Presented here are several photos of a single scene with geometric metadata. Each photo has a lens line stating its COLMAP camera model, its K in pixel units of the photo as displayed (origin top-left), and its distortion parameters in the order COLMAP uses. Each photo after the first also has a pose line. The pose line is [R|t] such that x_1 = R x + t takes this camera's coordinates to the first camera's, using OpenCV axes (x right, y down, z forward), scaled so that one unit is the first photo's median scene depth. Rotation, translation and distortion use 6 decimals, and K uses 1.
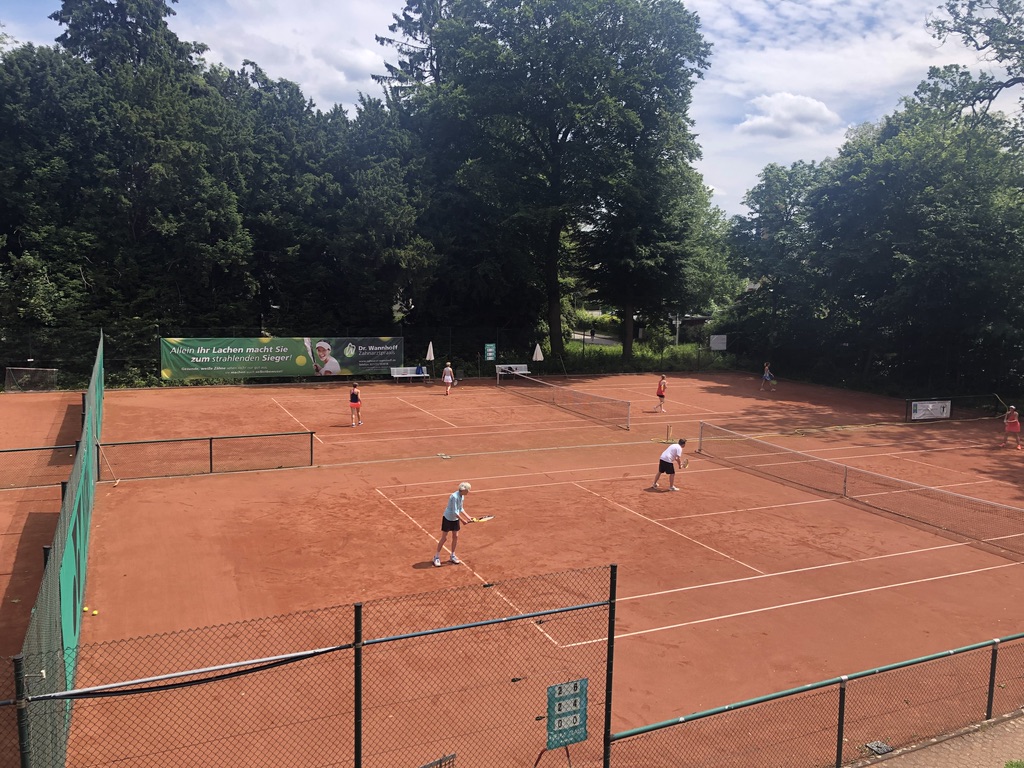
lens RADIAL K [[834.2, 0, 512.0], [0, 834.2, 384.0], [0, 0, 1]] dist [-0.002131, -0.011322]
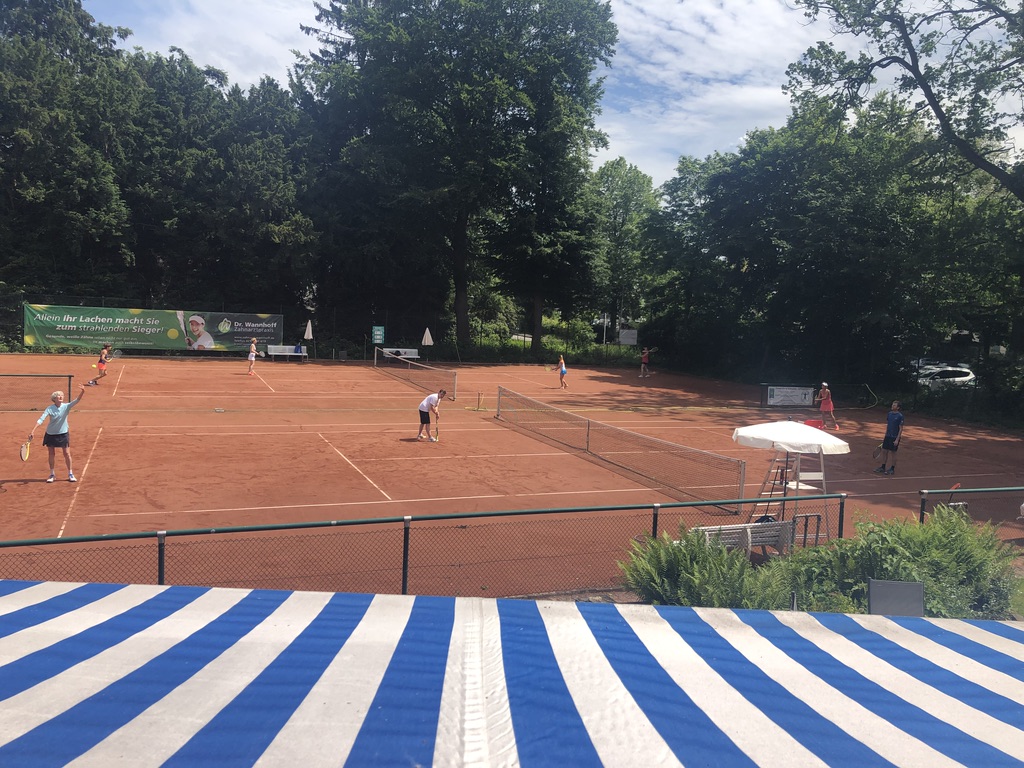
lens RADIAL K [[834.2, 0, 512.0], [0, 834.2, 384.0], [0, 0, 1]] dist [-0.002131, -0.011322]
pose [[0.998955, 0.030553, -0.034006, 0.181381], [-0.031530, 0.999094, -0.028588, 0.046359], [0.033101, 0.029630, 0.999013, 0.023163]]
